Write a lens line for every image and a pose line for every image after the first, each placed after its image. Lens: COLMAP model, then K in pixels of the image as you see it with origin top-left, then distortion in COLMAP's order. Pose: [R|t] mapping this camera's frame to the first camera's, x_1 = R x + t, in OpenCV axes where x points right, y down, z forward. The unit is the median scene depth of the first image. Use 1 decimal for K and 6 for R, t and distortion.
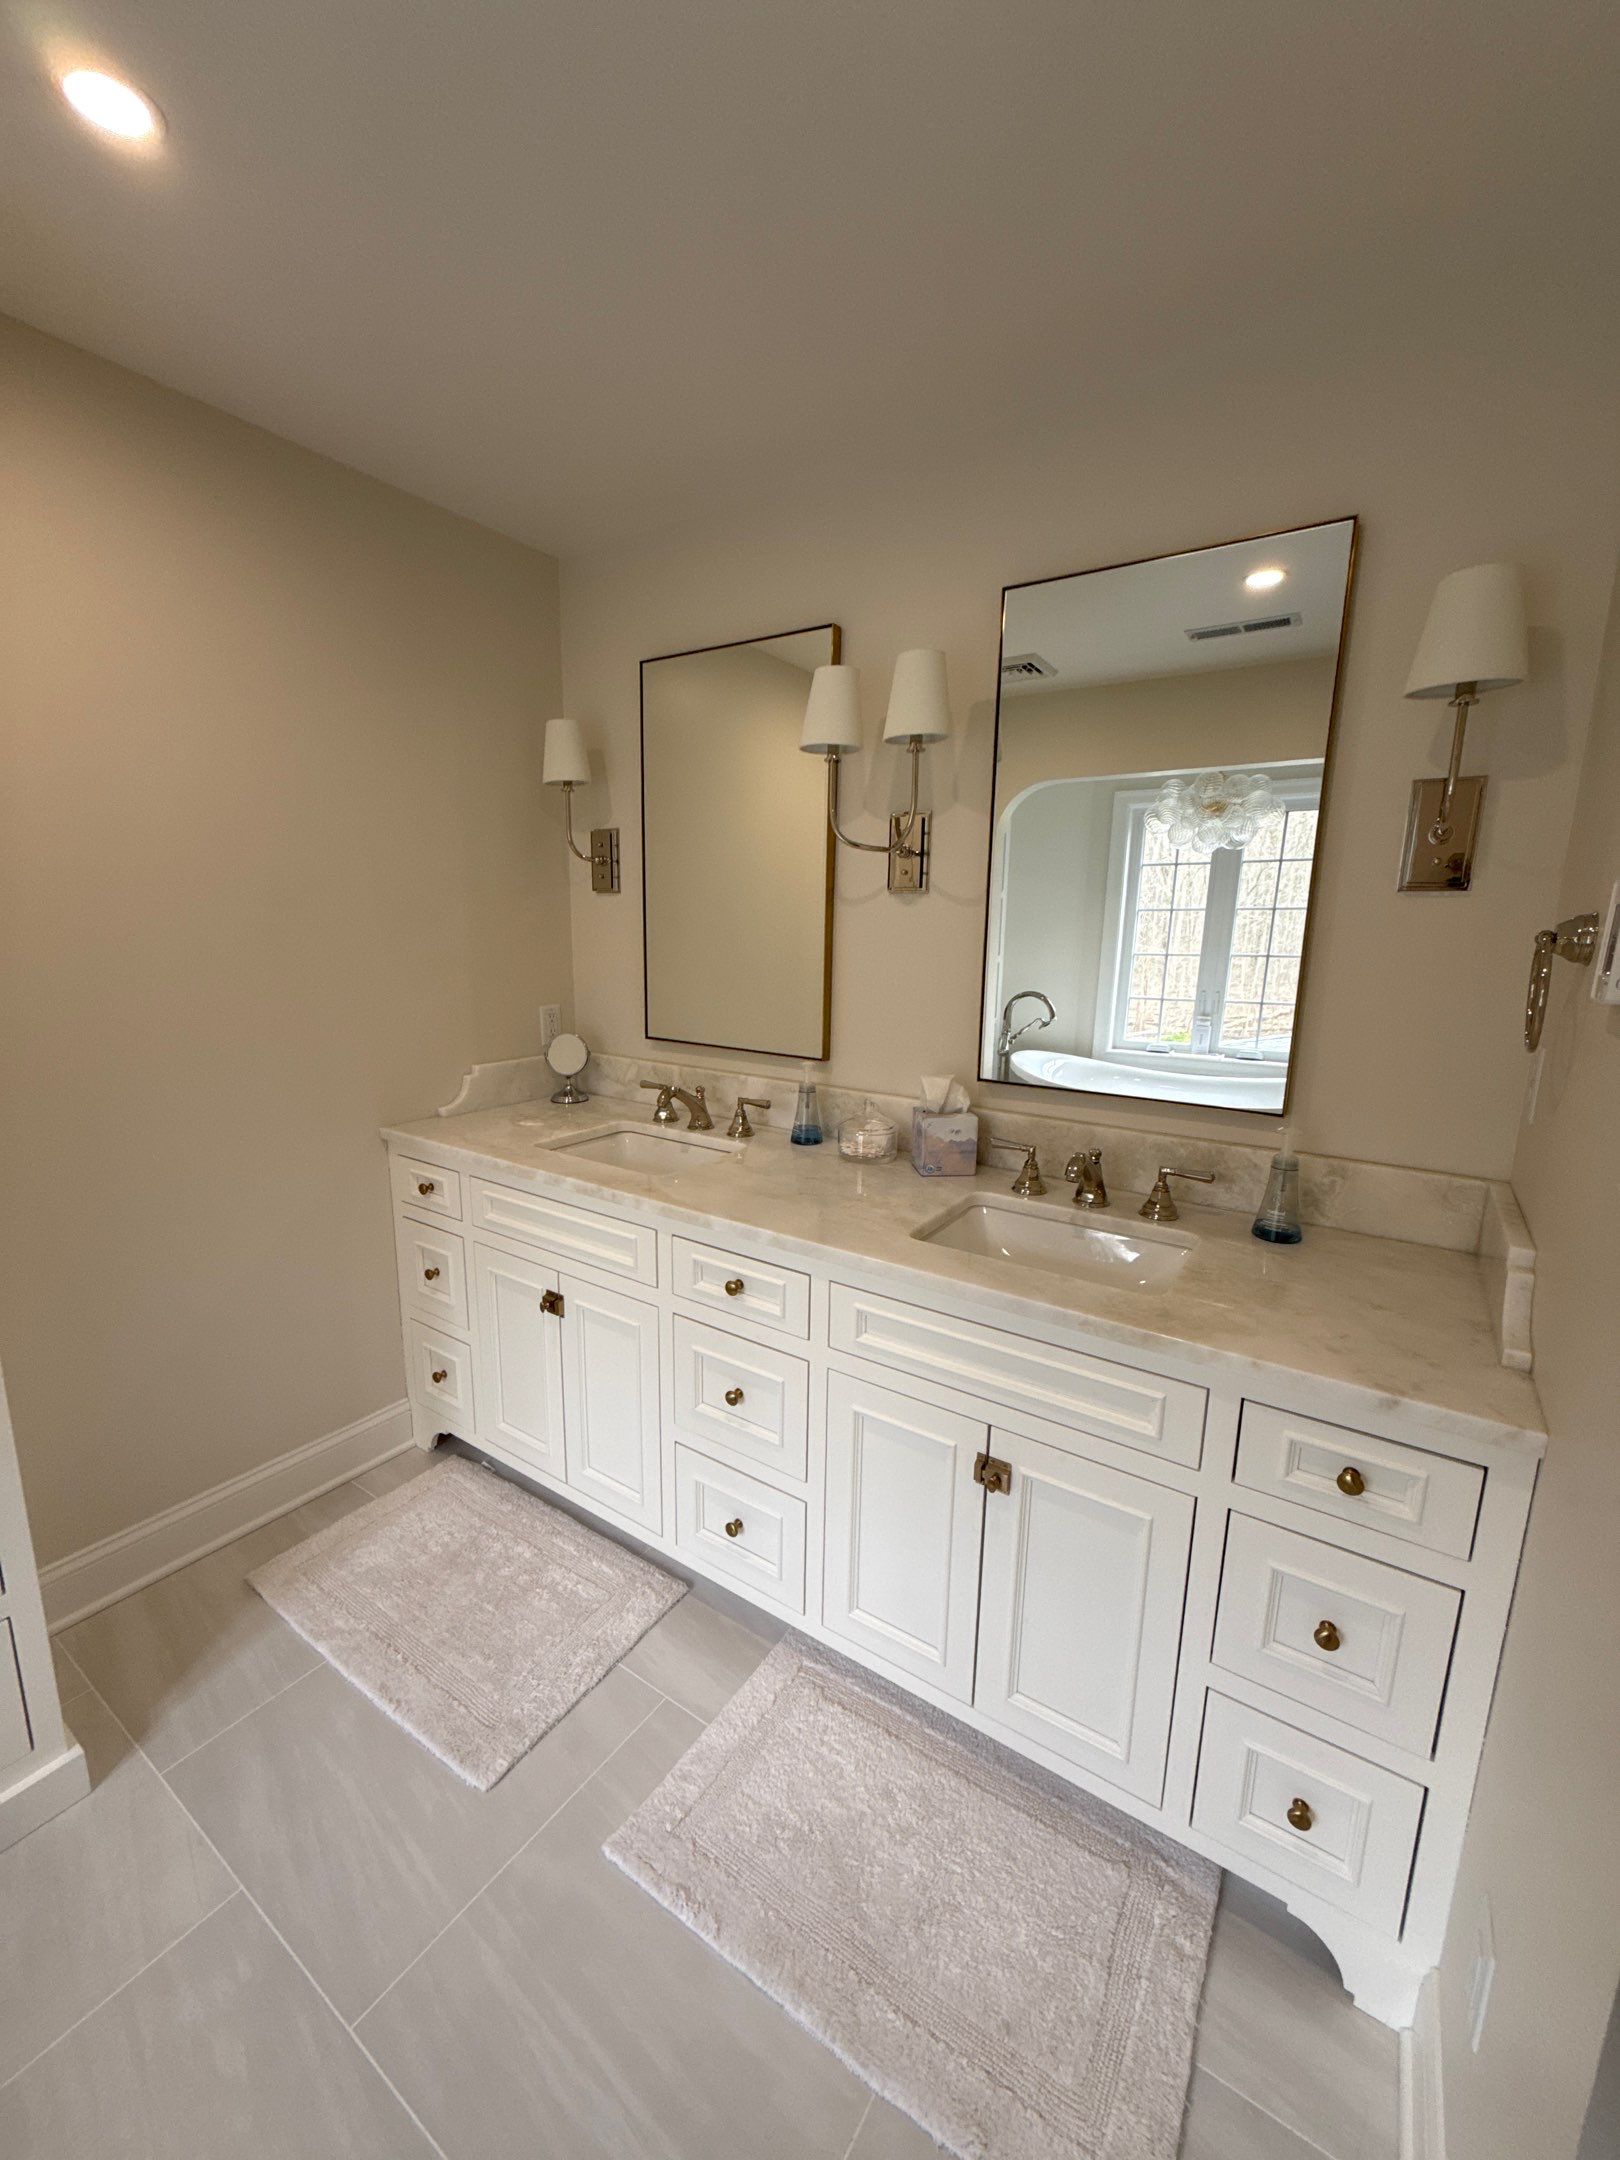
lens RADIAL K [[859.2, 0, 811.2], [0, 859.2, 1084.7], [0, 0, 1]] dist [0.000267, 0.000224]
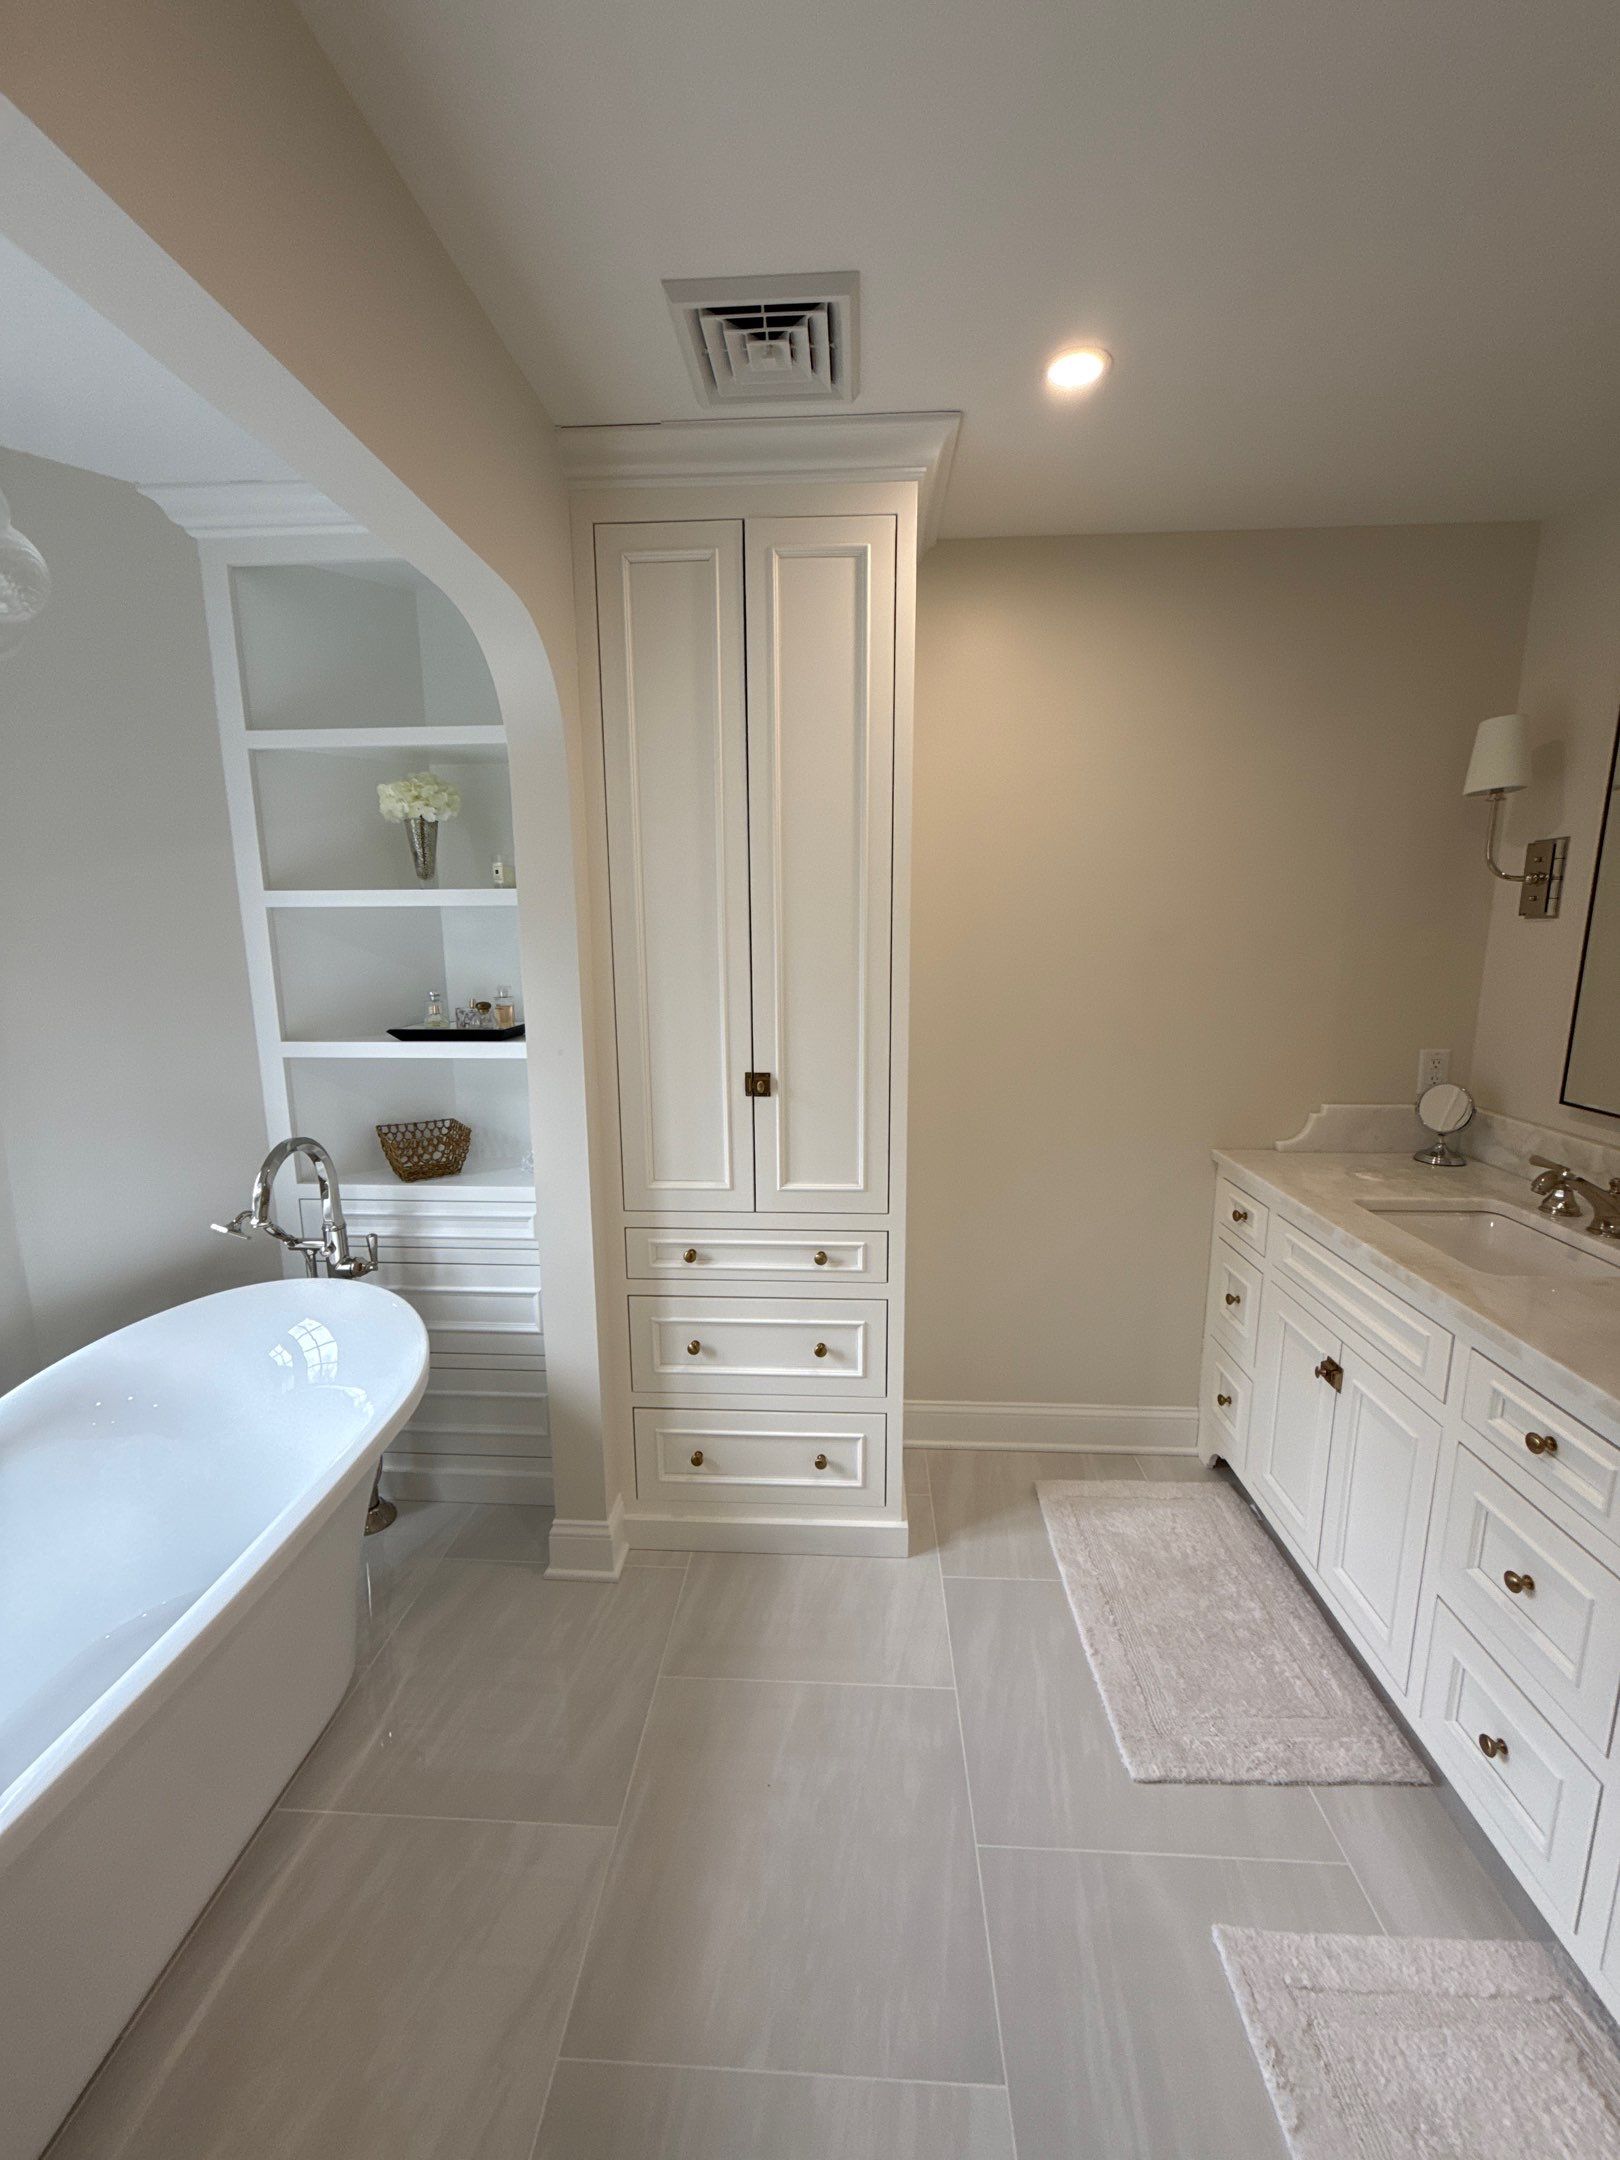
lens RADIAL K [[859.2, 0, 811.2], [0, 859.2, 1084.7], [0, 0, 1]] dist [0.000267, 0.000224]
pose [[0.510341, 0.131189, -0.849907, 0.153135], [-0.146738, 0.987086, 0.064252, -0.026799], [0.847361, 0.091923, 0.523001, 0.019582]]
